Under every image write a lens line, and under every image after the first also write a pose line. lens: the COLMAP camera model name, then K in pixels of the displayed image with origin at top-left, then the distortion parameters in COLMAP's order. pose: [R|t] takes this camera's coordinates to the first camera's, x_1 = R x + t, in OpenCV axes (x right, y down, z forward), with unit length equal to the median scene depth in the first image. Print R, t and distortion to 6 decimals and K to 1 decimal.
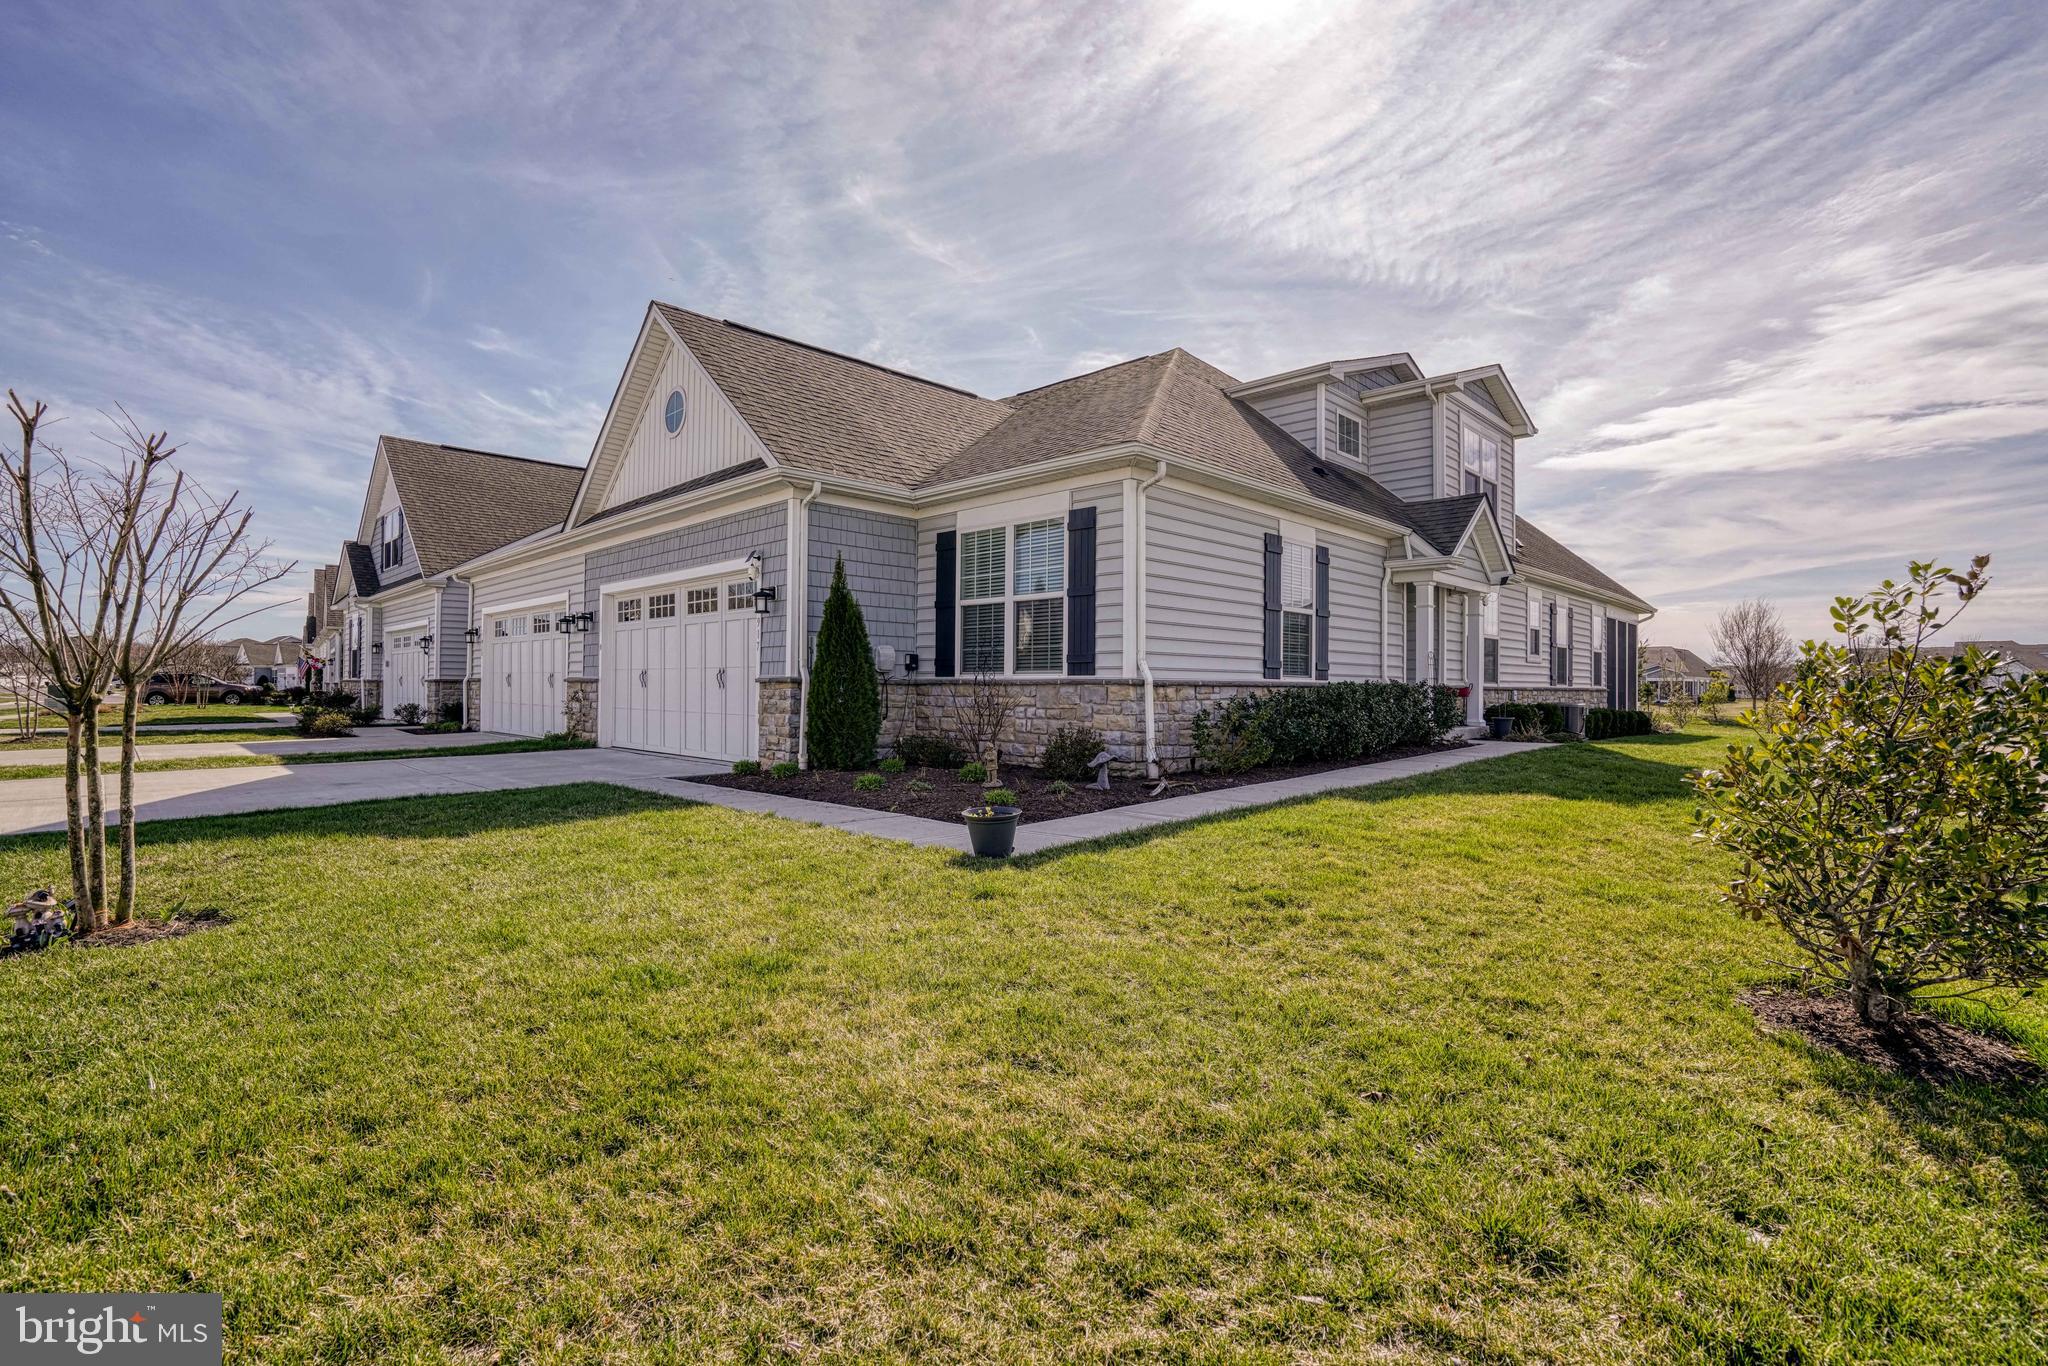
lens RADIAL K [[963.8, 0, 1017.3], [0, 963.8, 676.5], [0, 0, 1]] dist [-0.040127, 0.011760]
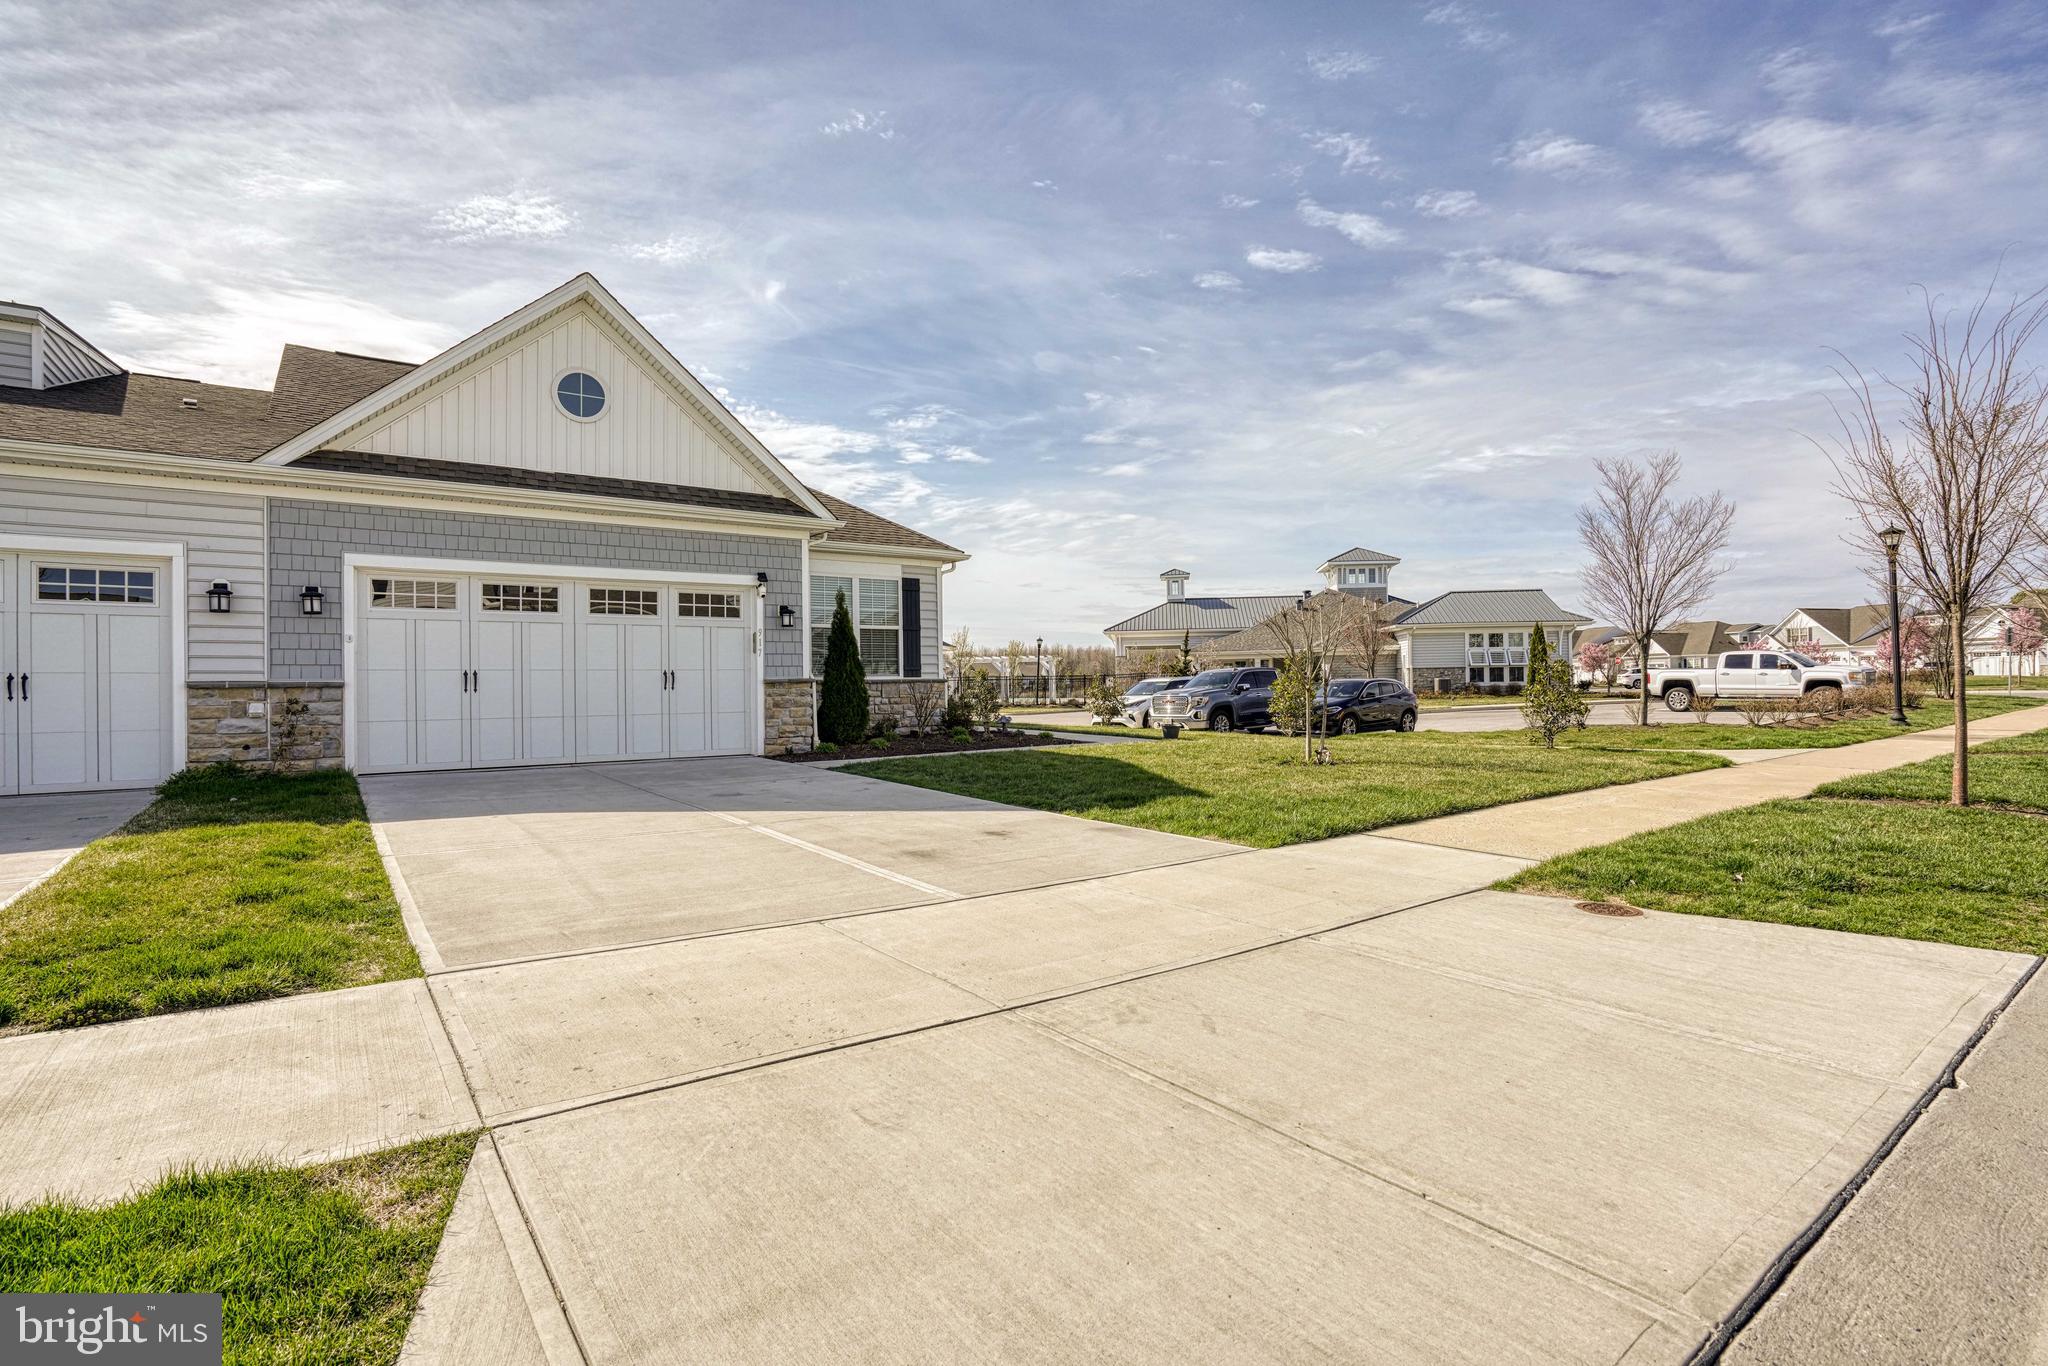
lens RADIAL K [[963.8, 0, 1014.1], [0, 963.8, 684.9], [0, 0, 1]] dist [-0.040127, 0.011760]
pose [[0.139165, -0.007938, 0.990237, -1.486673], [0.001996, 0.999968, 0.007736, -0.000379], [-0.990267, 0.000900, 0.139177, 0.550312]]
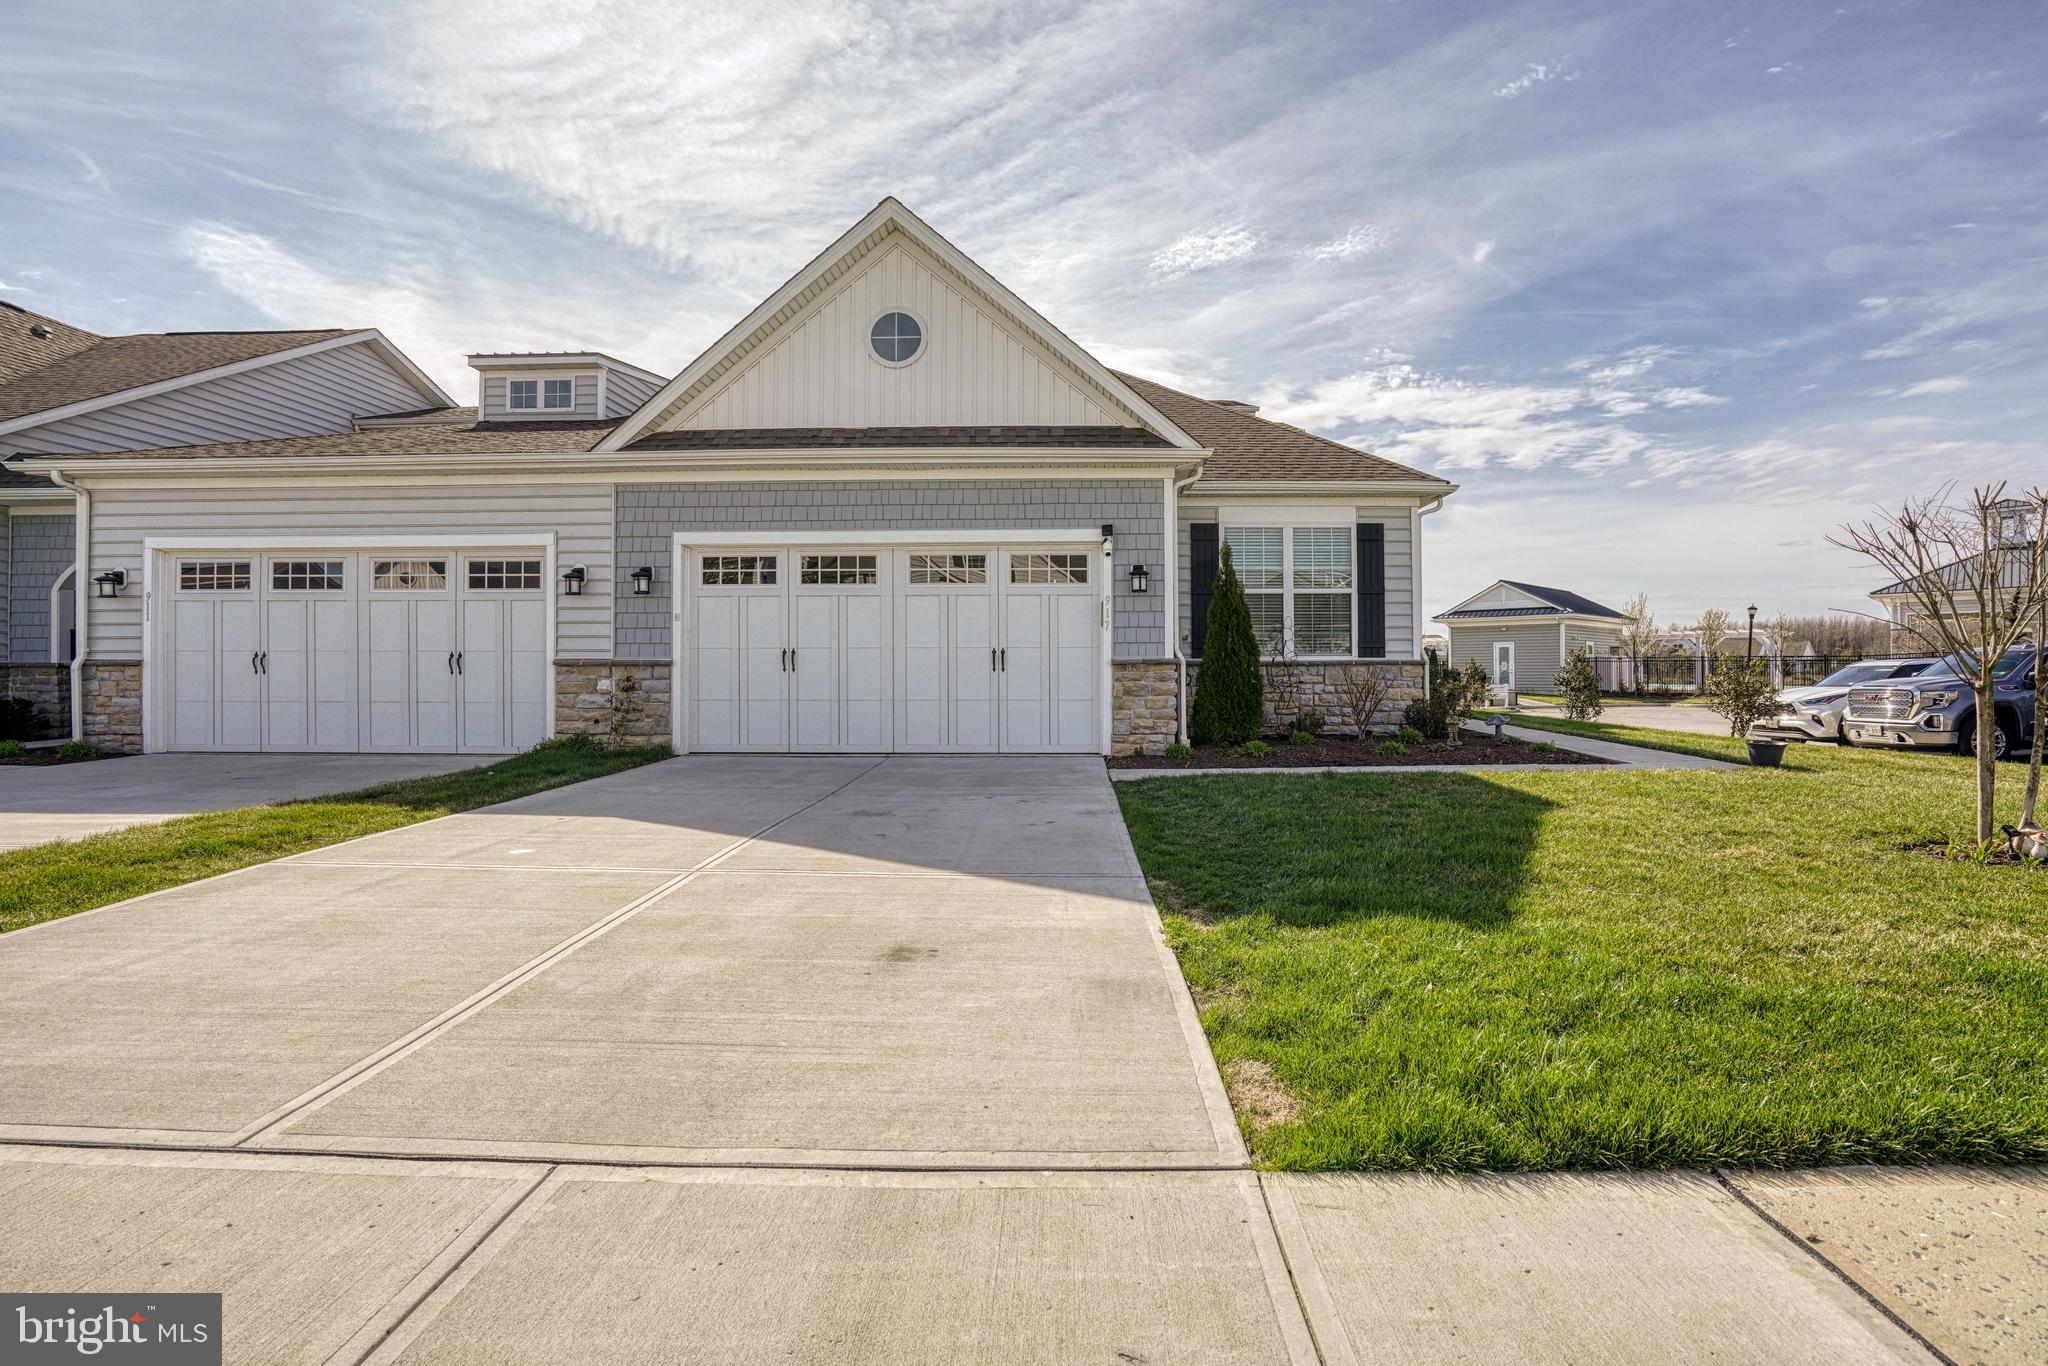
lens RADIAL K [[1015.4, 0, 1046.8], [0, 1015.4, 674.0], [0, 0, 1]] dist [-0.047790, 0.005787]
pose [[0.705296, -0.010091, 0.708841, -1.080556], [-0.001341, 0.999878, 0.015568, 0.000257], [-0.708912, -0.011931, 0.705196, 0.352899]]
